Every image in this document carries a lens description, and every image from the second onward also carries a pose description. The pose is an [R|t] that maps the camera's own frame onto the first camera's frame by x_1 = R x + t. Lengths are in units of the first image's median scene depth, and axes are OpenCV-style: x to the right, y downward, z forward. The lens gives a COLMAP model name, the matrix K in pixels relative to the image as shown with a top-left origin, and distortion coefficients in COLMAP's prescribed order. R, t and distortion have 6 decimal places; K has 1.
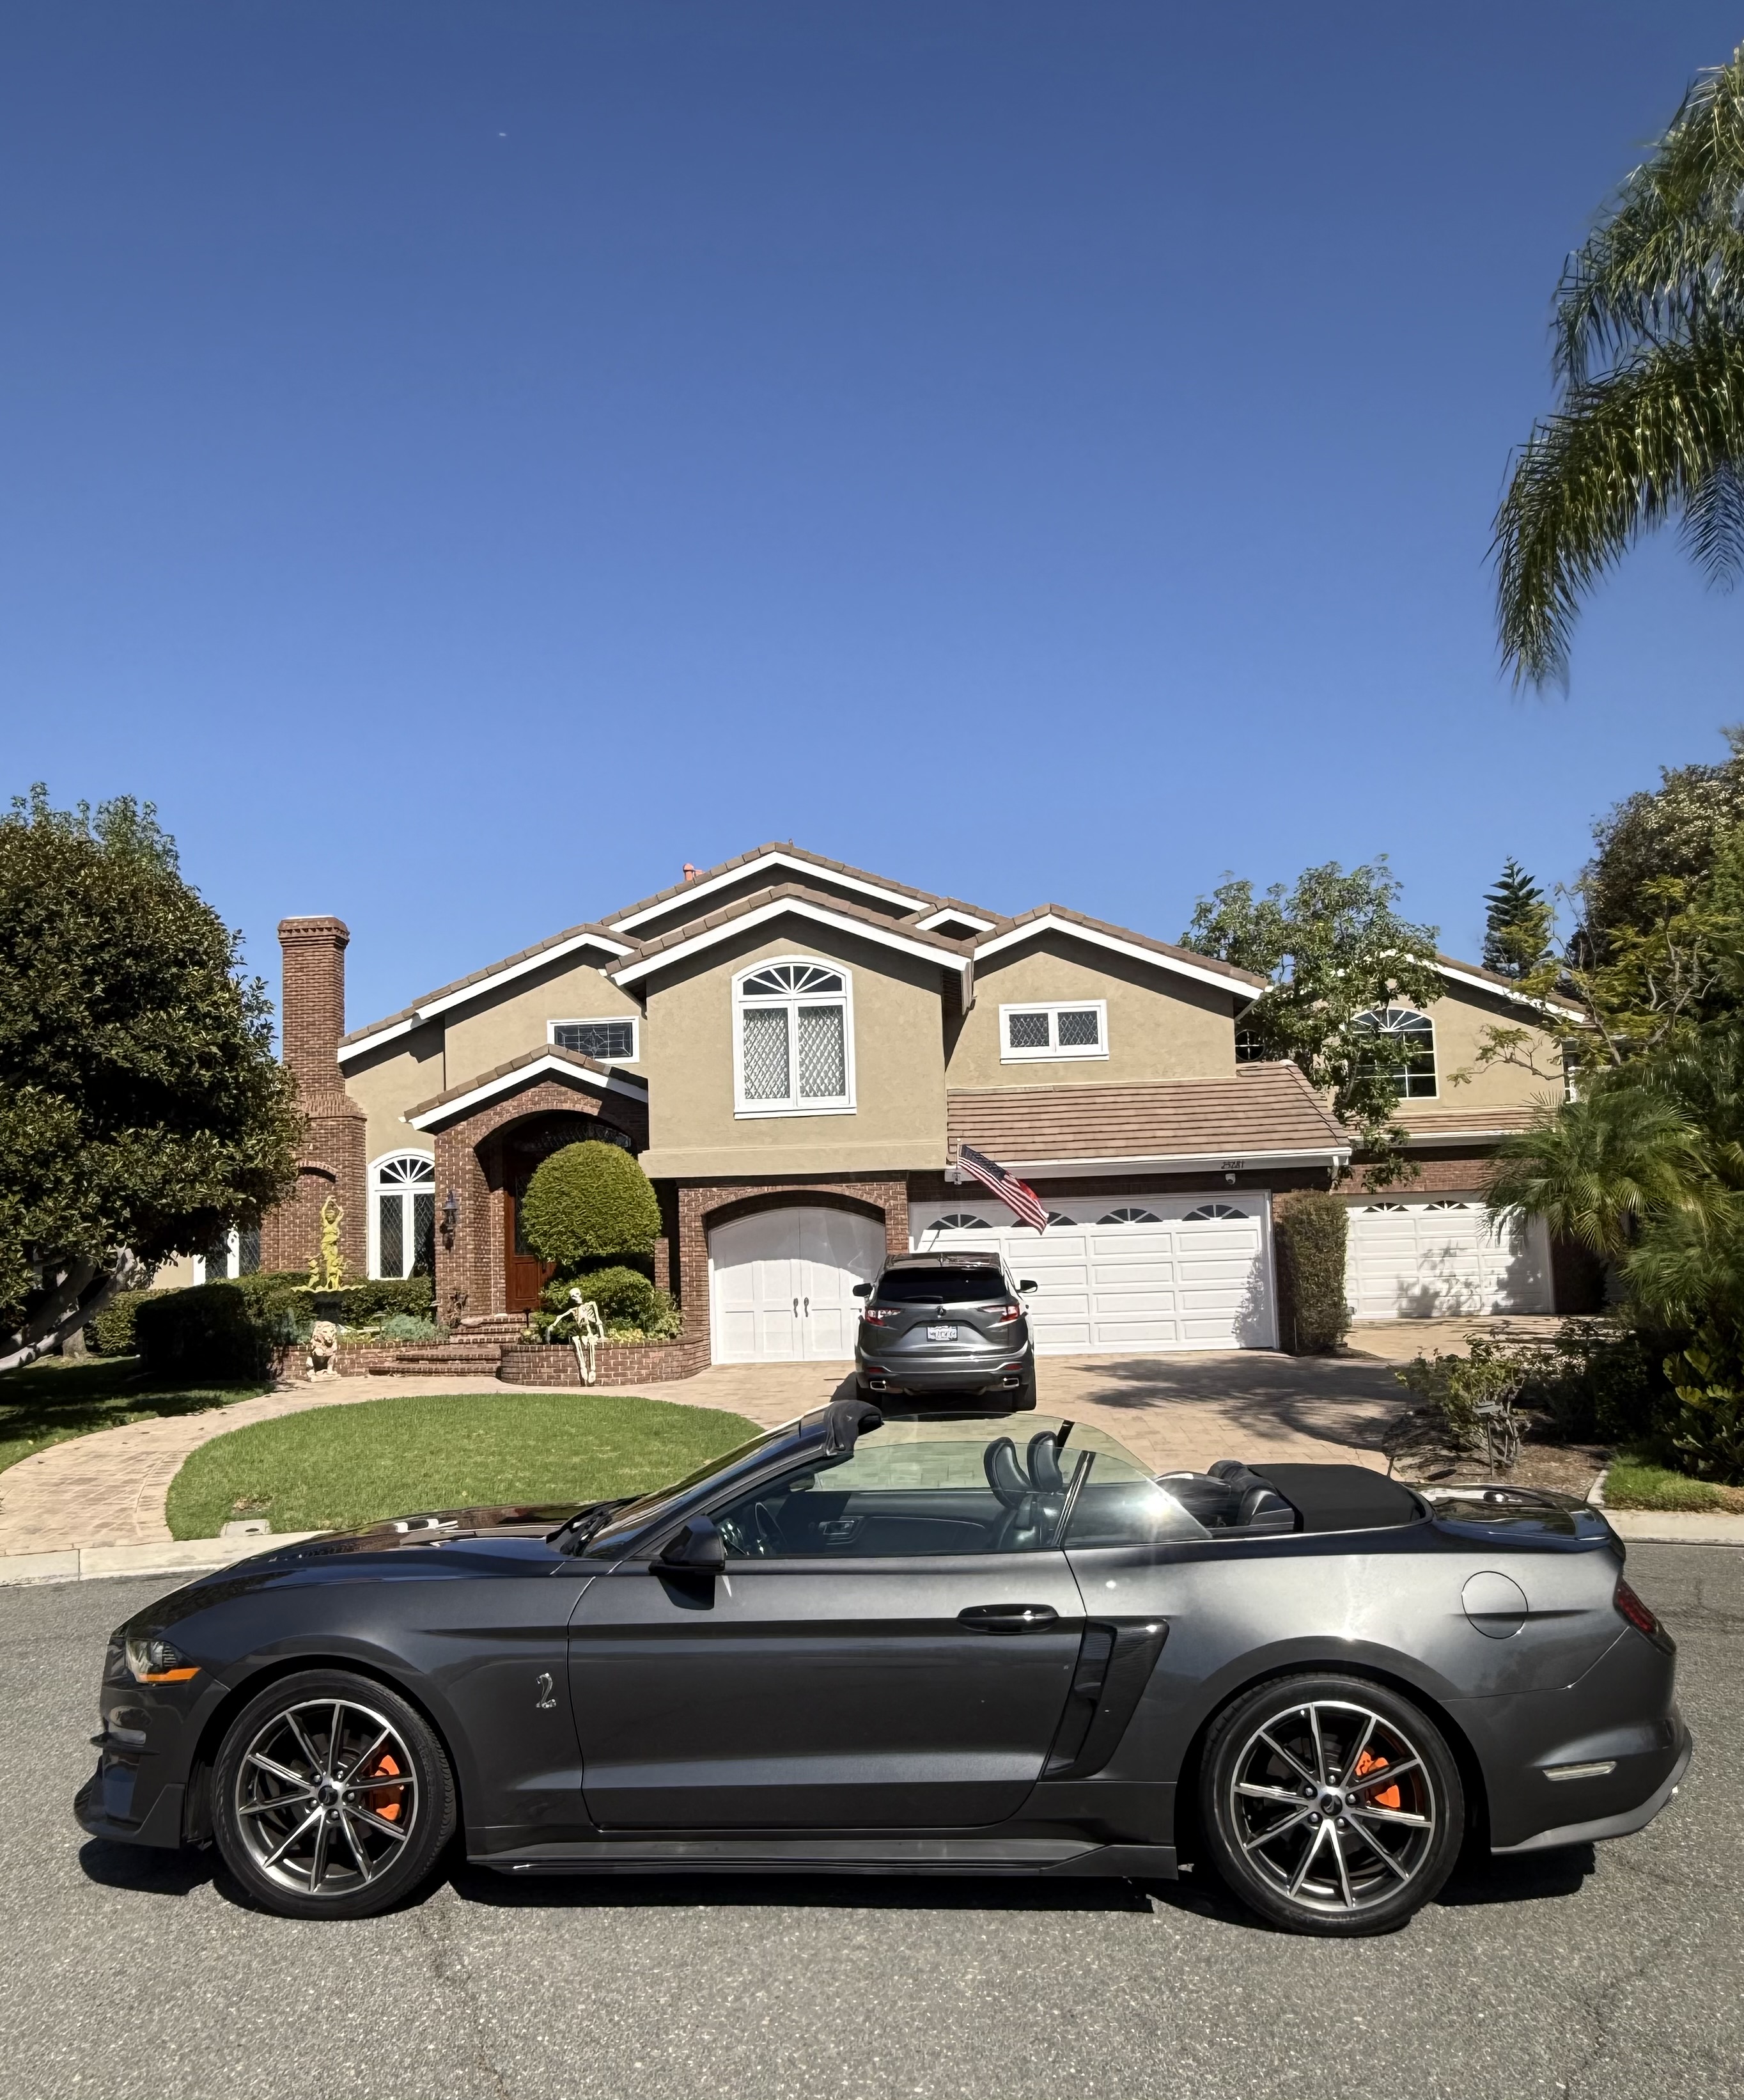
lens RADIAL K [[1597.6, 0, 972.3], [0, 1597.6, 1117.8], [0, 0, 1]] dist [0.005440, 0.000805]
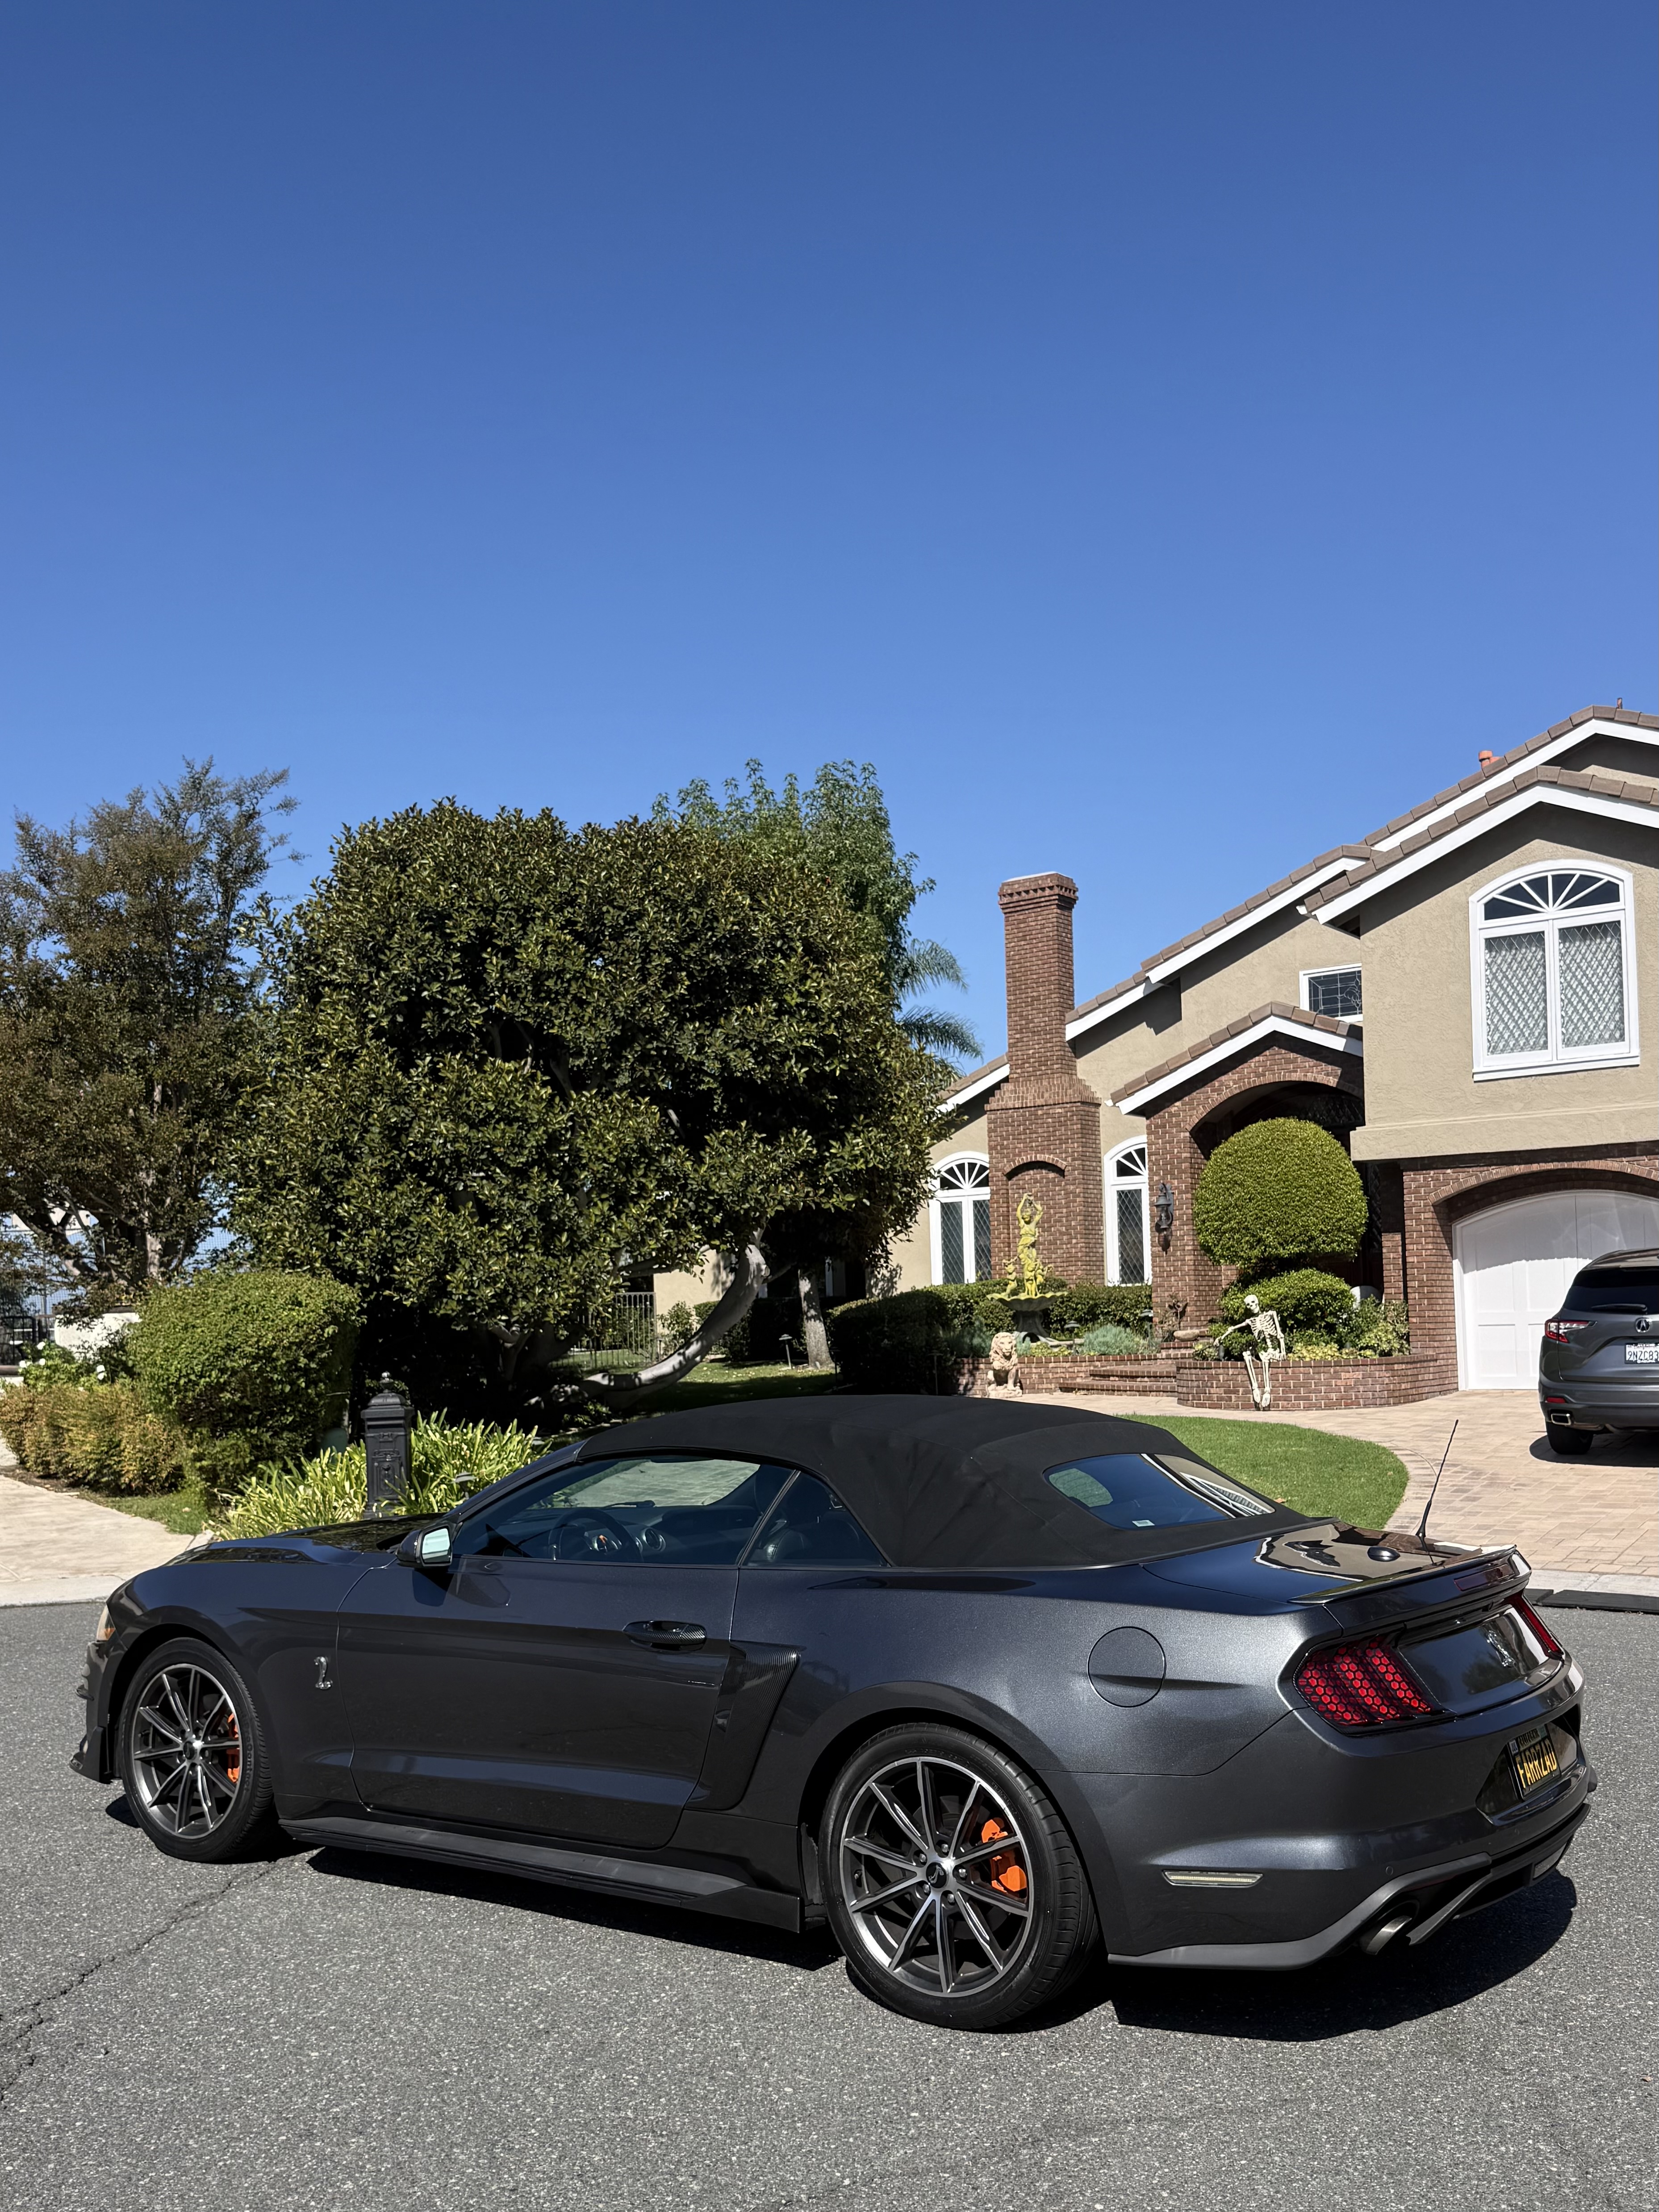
lens RADIAL K [[1975.5, 0, 930.2], [0, 1975.5, 1253.2], [0, 0, 1]] dist [0.104238, -0.005322]
pose [[0.871569, -0.012157, -0.490123, 0.103855], [0.053433, 0.996093, 0.070311, 0.001953], [0.487353, -0.087470, 0.868813, 0.011023]]
